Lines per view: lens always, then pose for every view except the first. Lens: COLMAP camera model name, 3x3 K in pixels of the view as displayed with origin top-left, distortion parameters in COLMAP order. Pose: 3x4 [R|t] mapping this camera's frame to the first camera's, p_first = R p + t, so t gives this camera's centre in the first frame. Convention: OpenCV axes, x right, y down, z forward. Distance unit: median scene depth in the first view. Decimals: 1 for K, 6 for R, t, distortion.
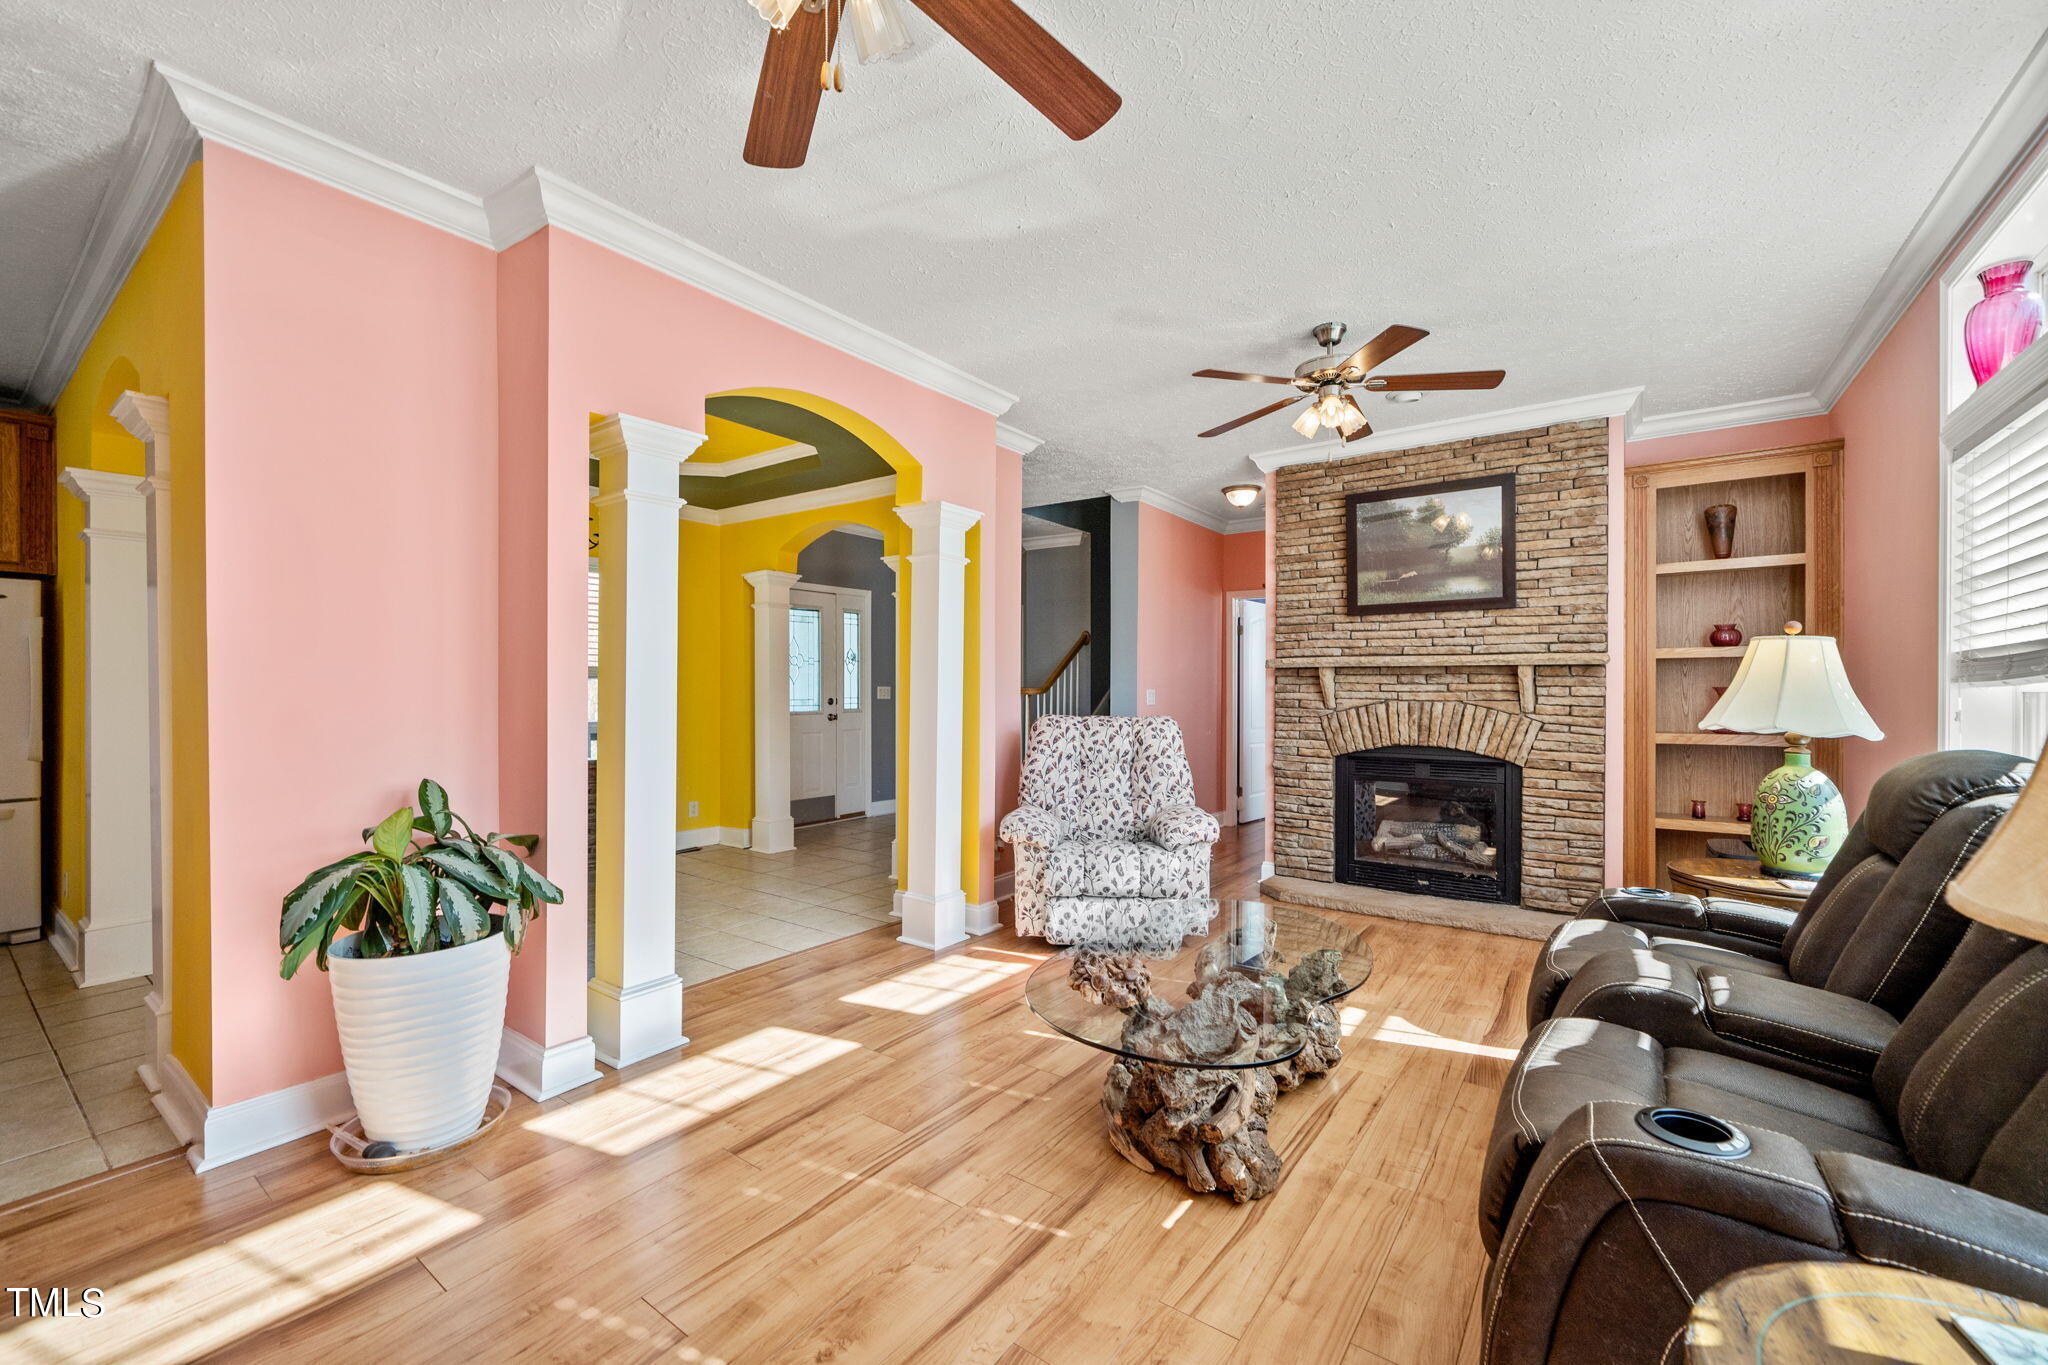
lens RADIAL K [[829.9, 0, 1039.9], [0, 829.9, 687.2], [0, 0, 1]] dist [0.002324, -0.000365]
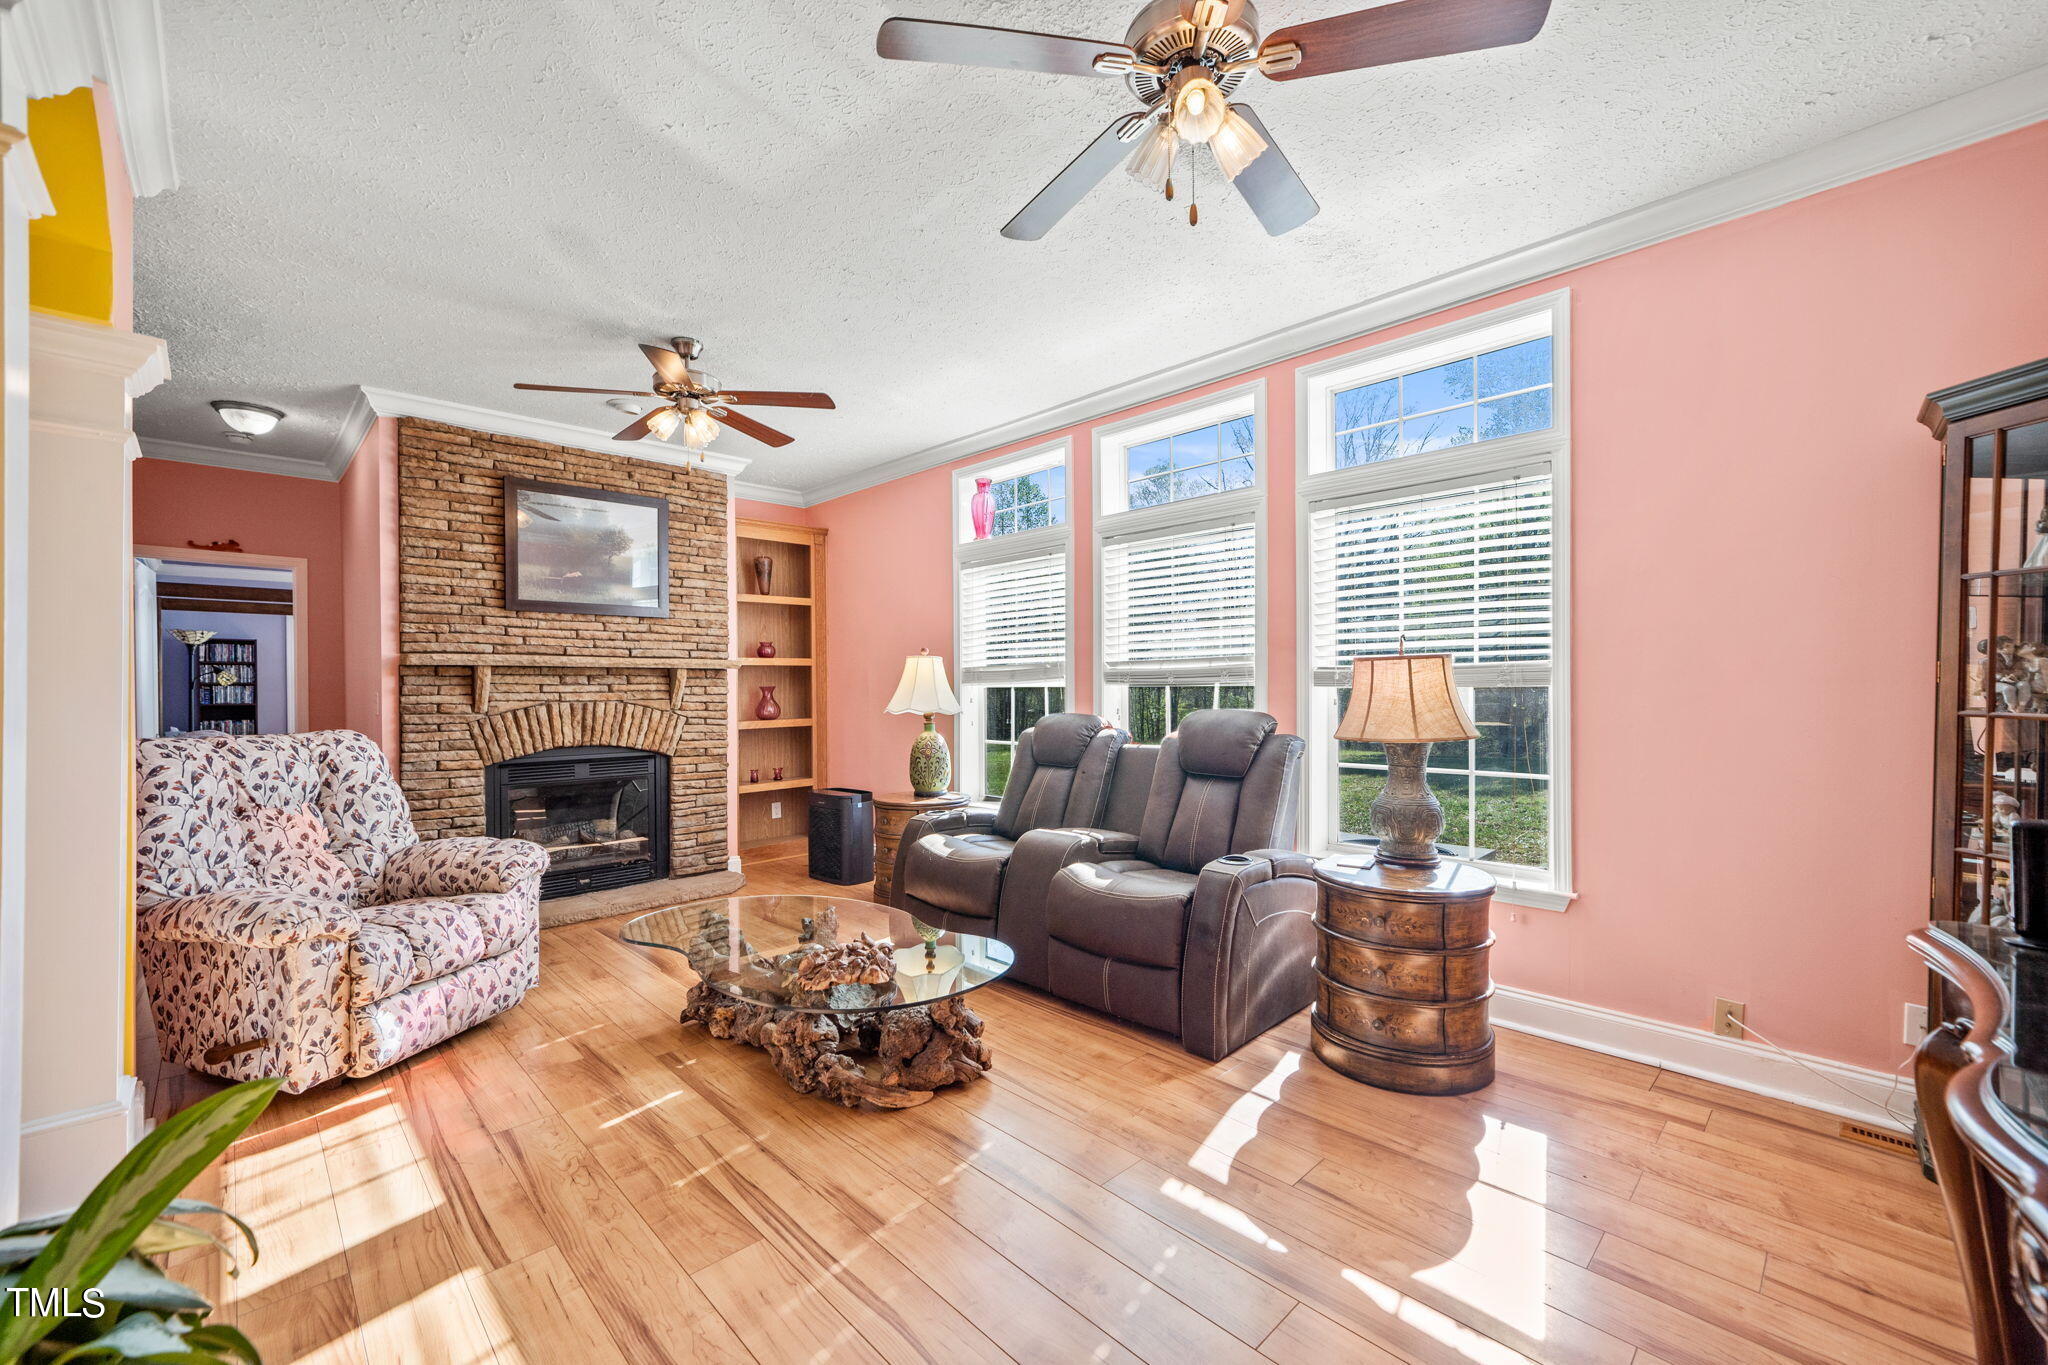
lens RADIAL K [[829.9, 0, 1033.7], [0, 829.9, 690.8], [0, 0, 1]] dist [0.002324, -0.000365]
pose [[0.171475, -0.007864, 0.985157, -0.454774], [0.006361, 0.999956, 0.006875, -0.000040], [-0.985168, 0.005088, 0.171518, 0.297837]]
